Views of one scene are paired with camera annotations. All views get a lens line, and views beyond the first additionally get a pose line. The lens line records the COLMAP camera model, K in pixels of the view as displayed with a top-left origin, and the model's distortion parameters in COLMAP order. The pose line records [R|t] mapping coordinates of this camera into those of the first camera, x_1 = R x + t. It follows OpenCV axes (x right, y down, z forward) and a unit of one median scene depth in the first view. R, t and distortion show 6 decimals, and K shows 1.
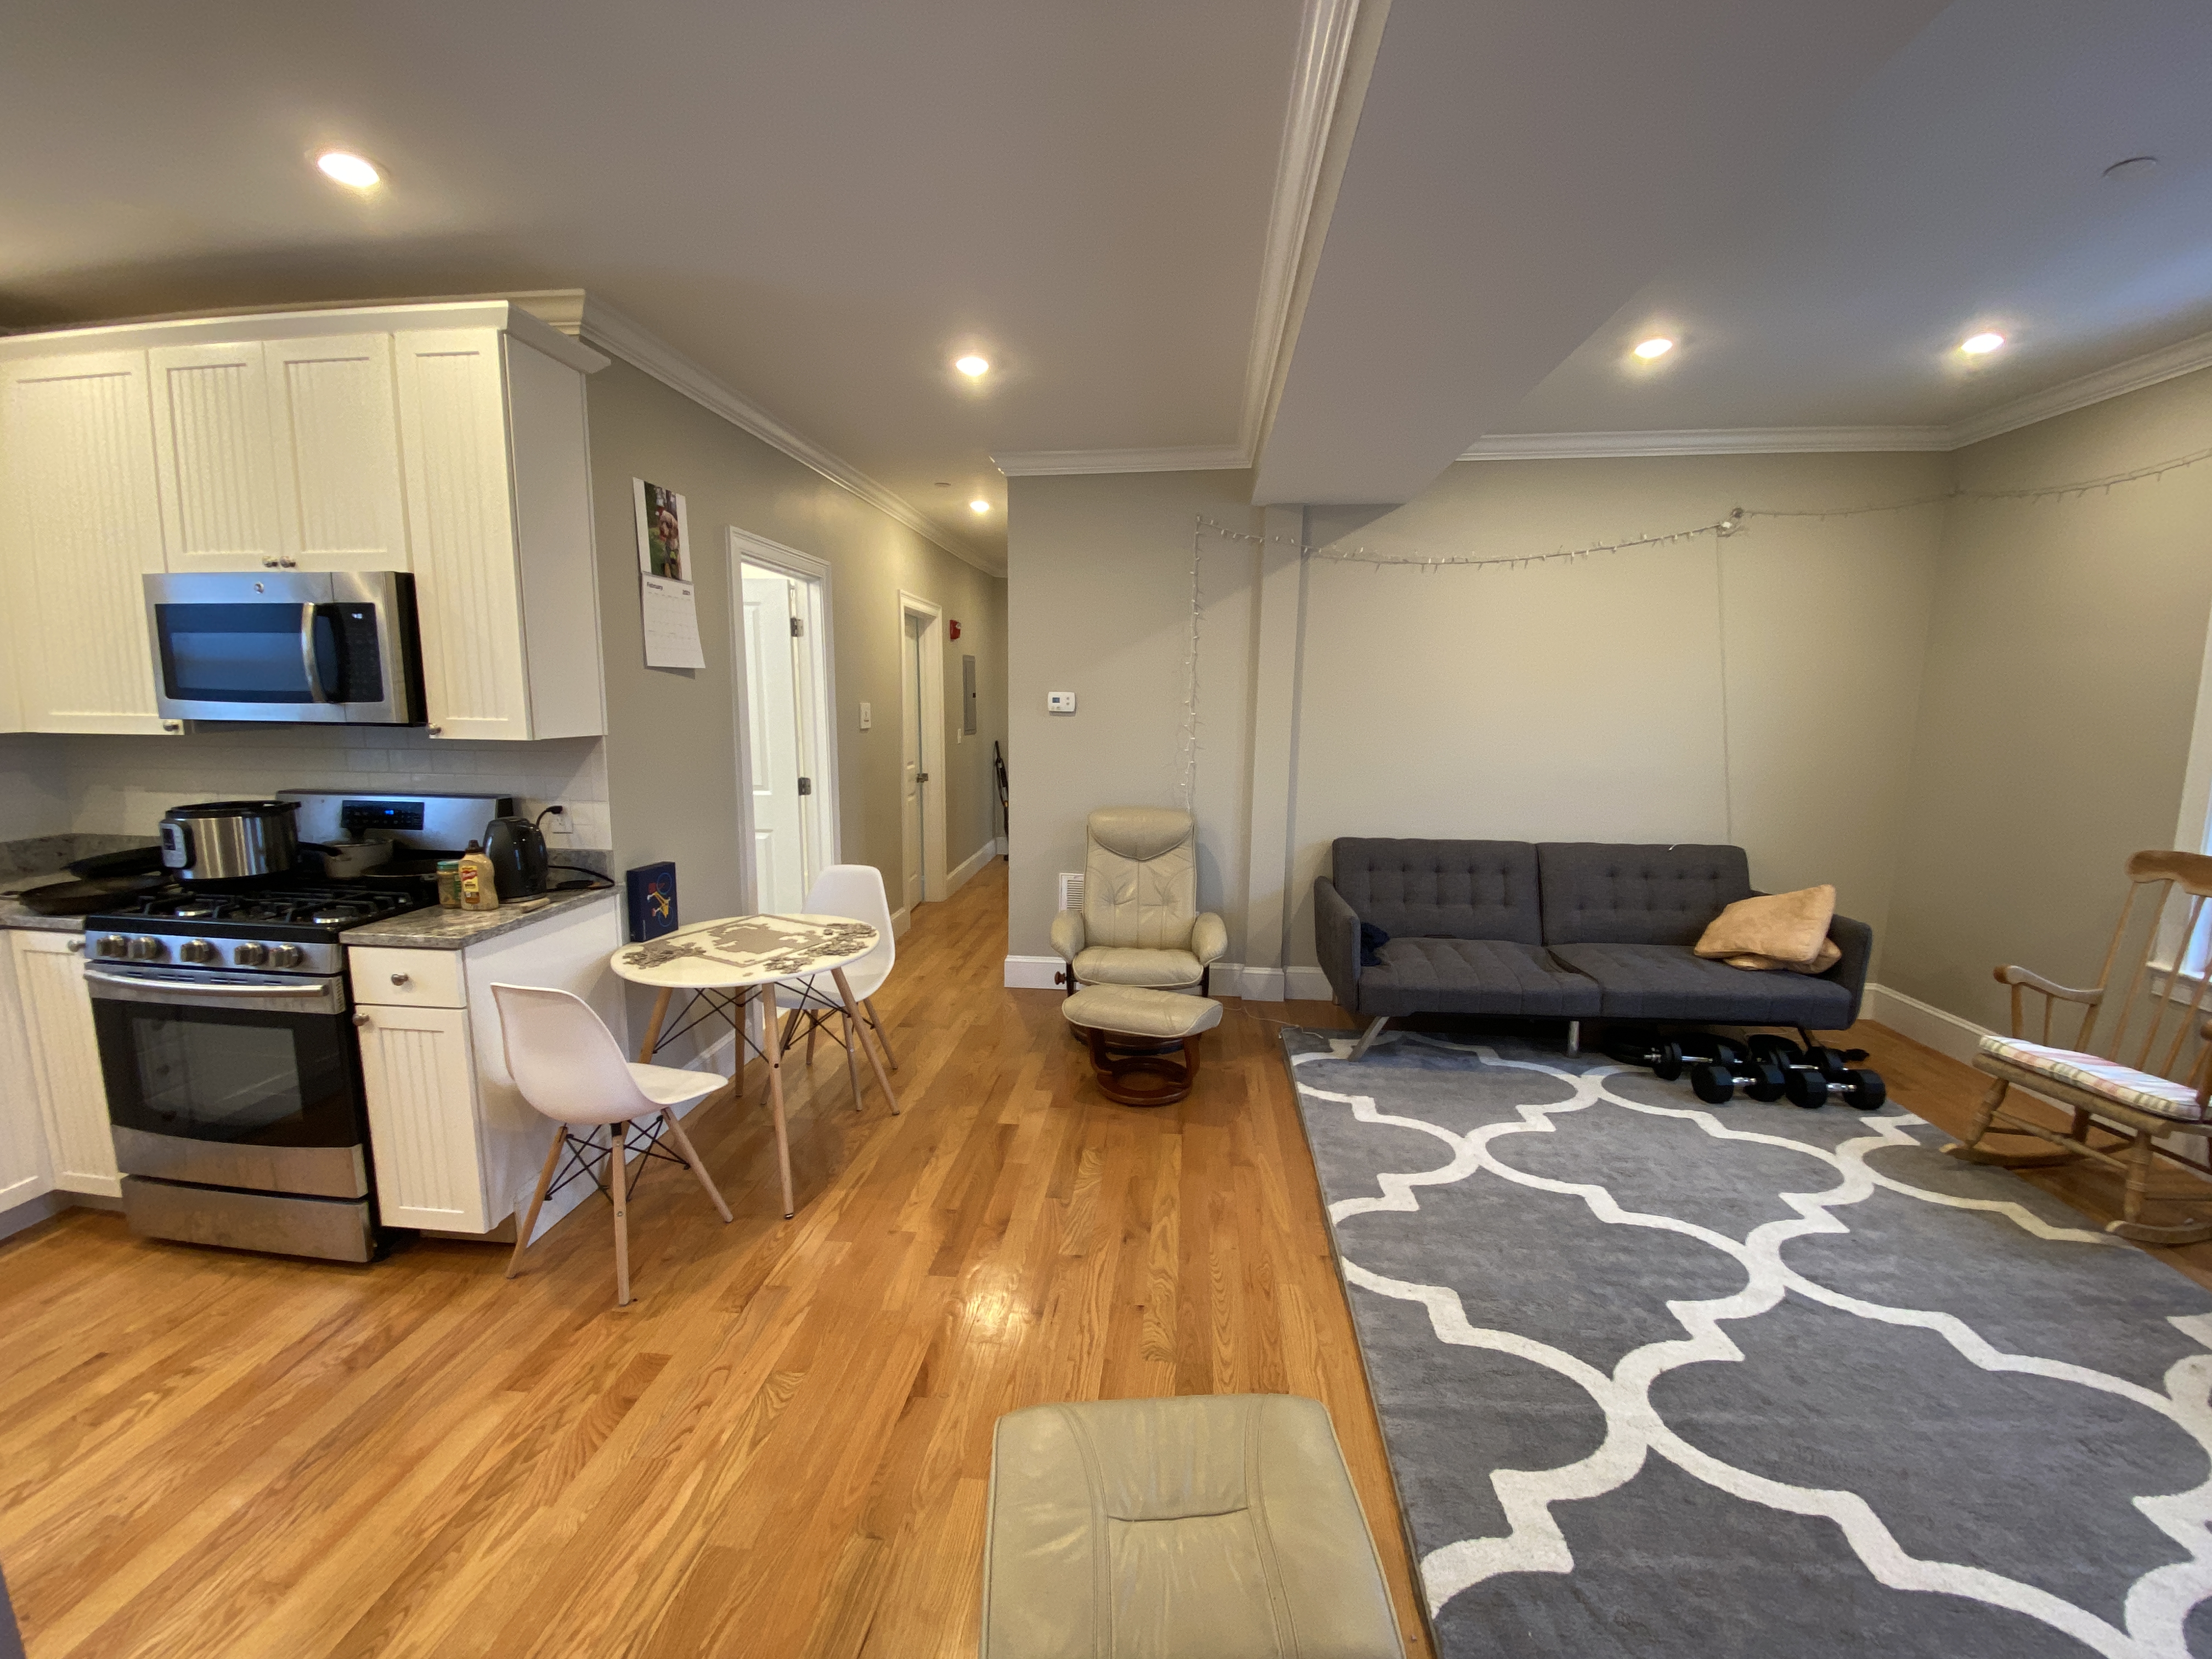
lens RADIAL K [[895.4, 0, 1102.0], [0, 895.4, 826.2], [0, 0, 1]] dist [0.021784, -0.022316]
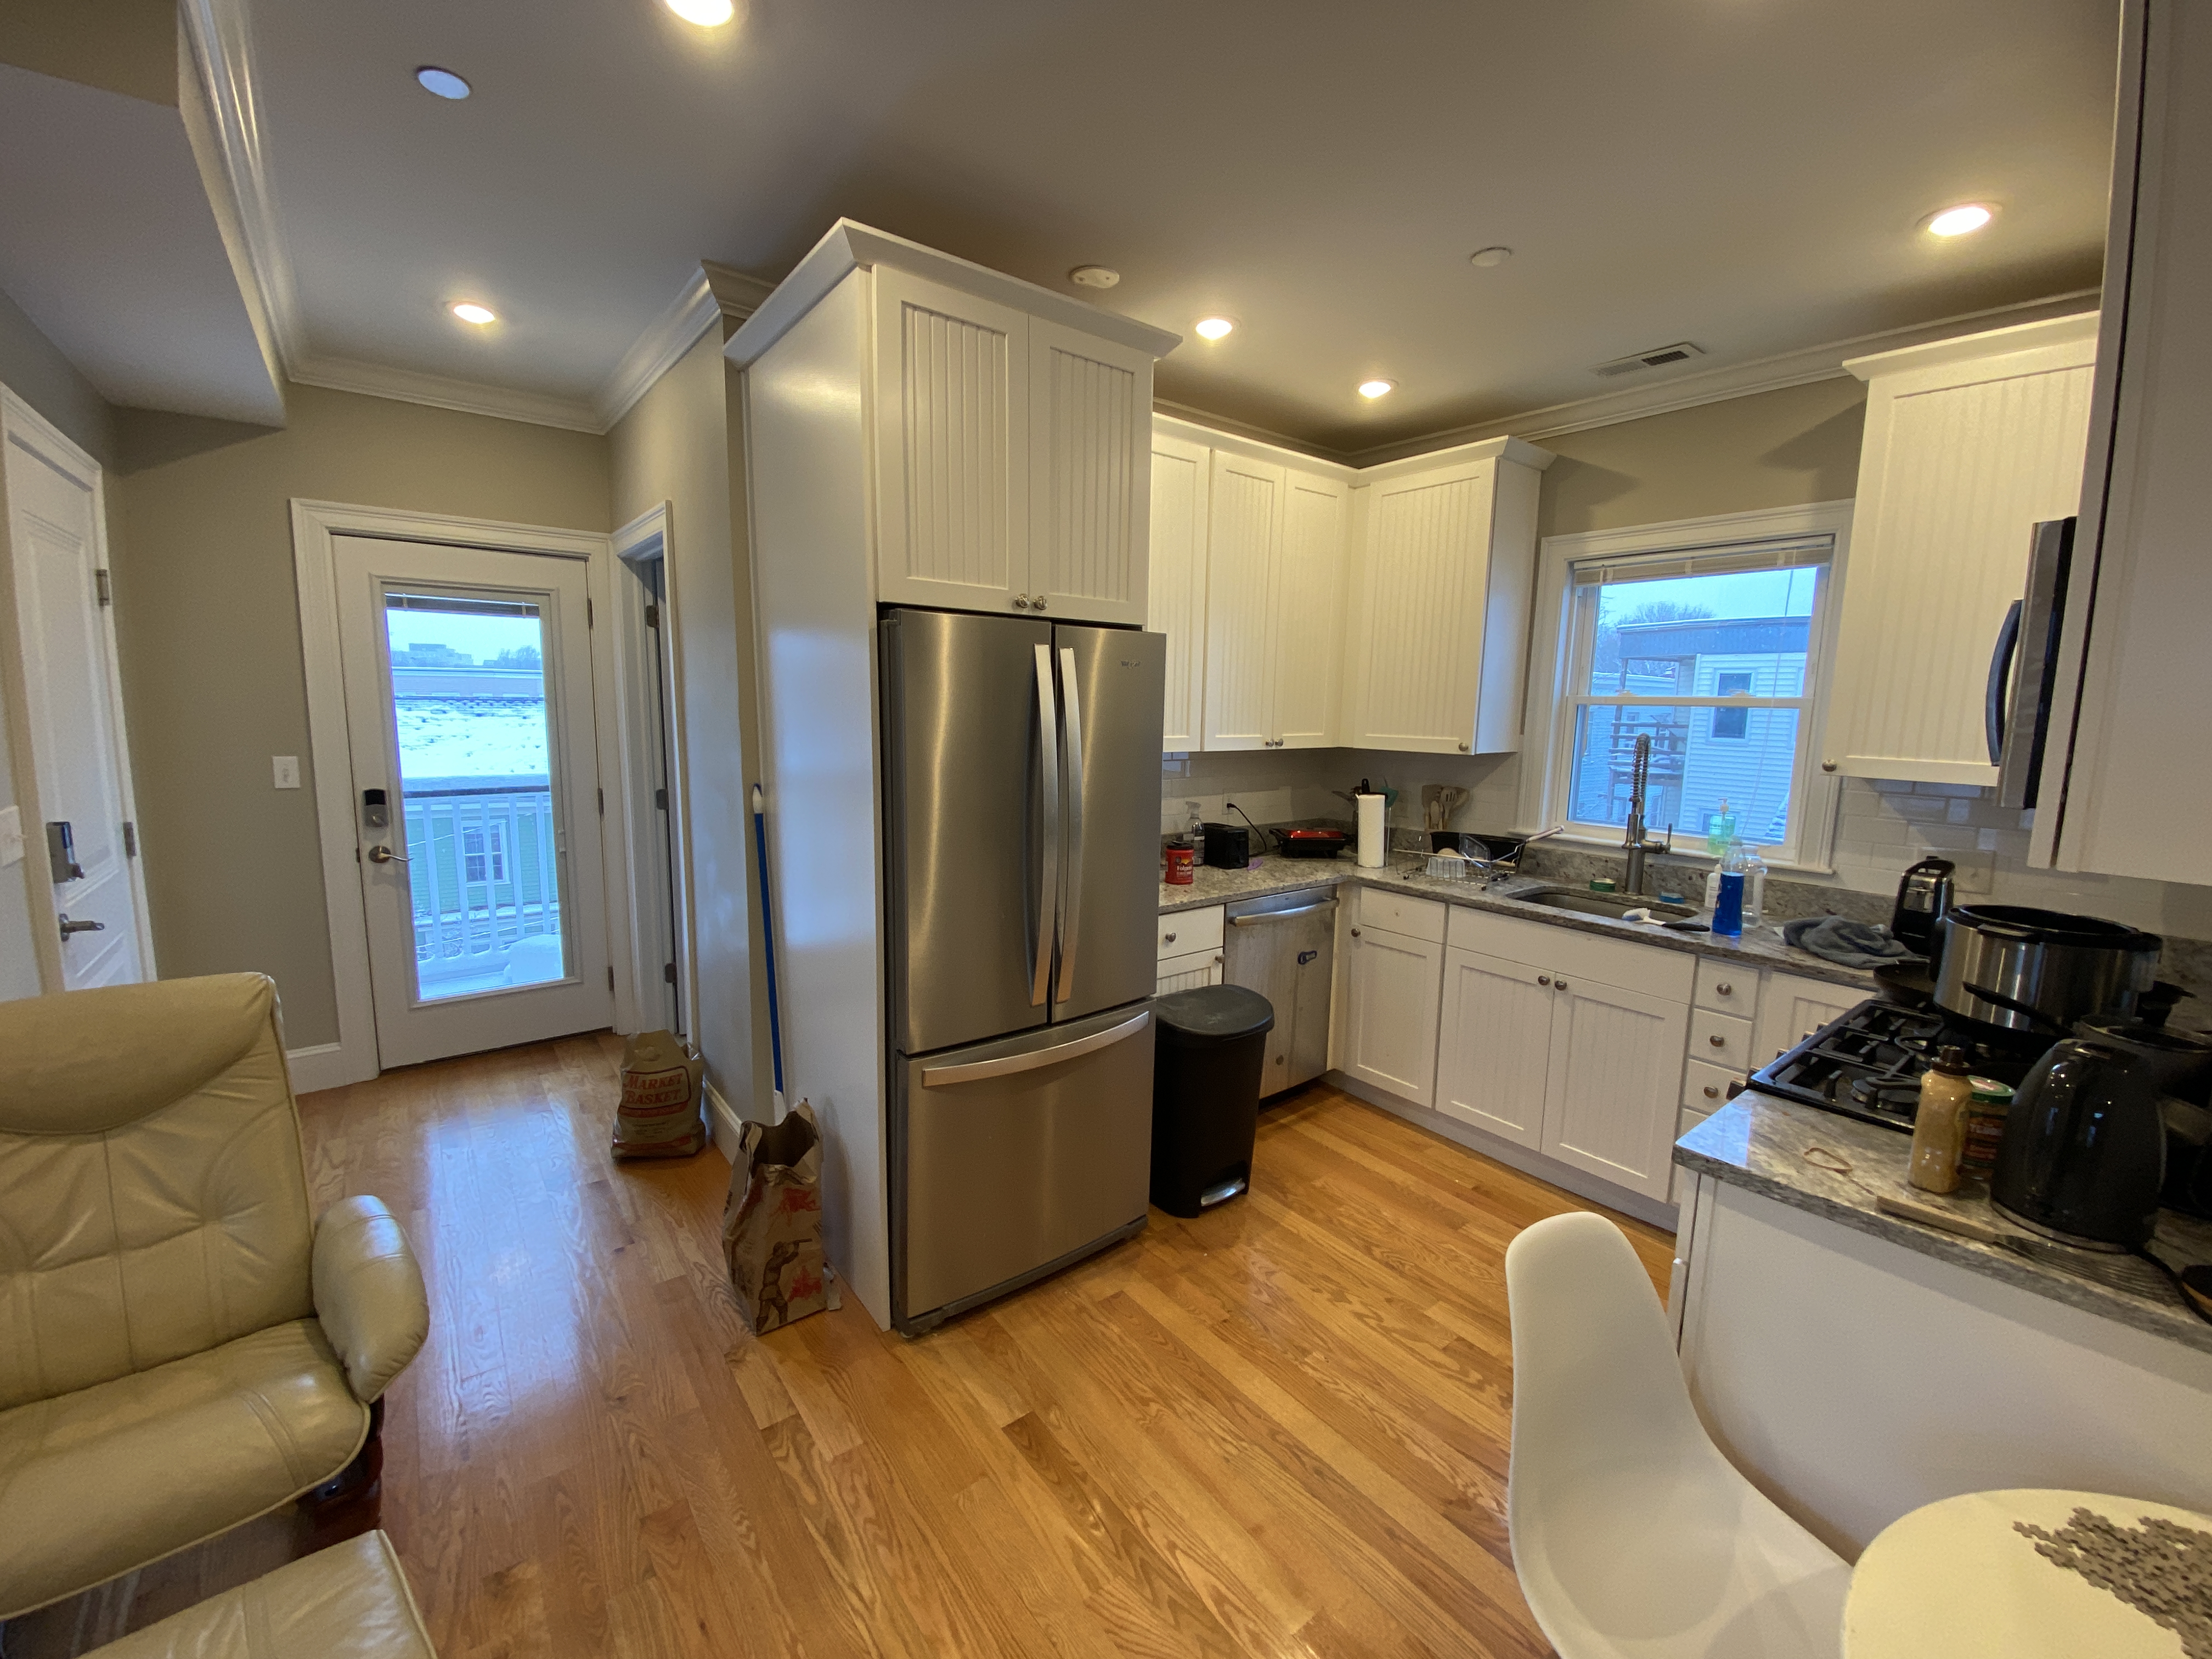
lens RADIAL K [[895.4, 0, 1102.0], [0, 895.4, 826.2], [0, 0, 1]] dist [0.021784, -0.022316]
pose [[-0.718876, 0.070977, -0.691506, -0.027242], [-0.128052, 0.964229, 0.232089, -0.156869], [0.683243, 0.255392, -0.684072, 0.979978]]
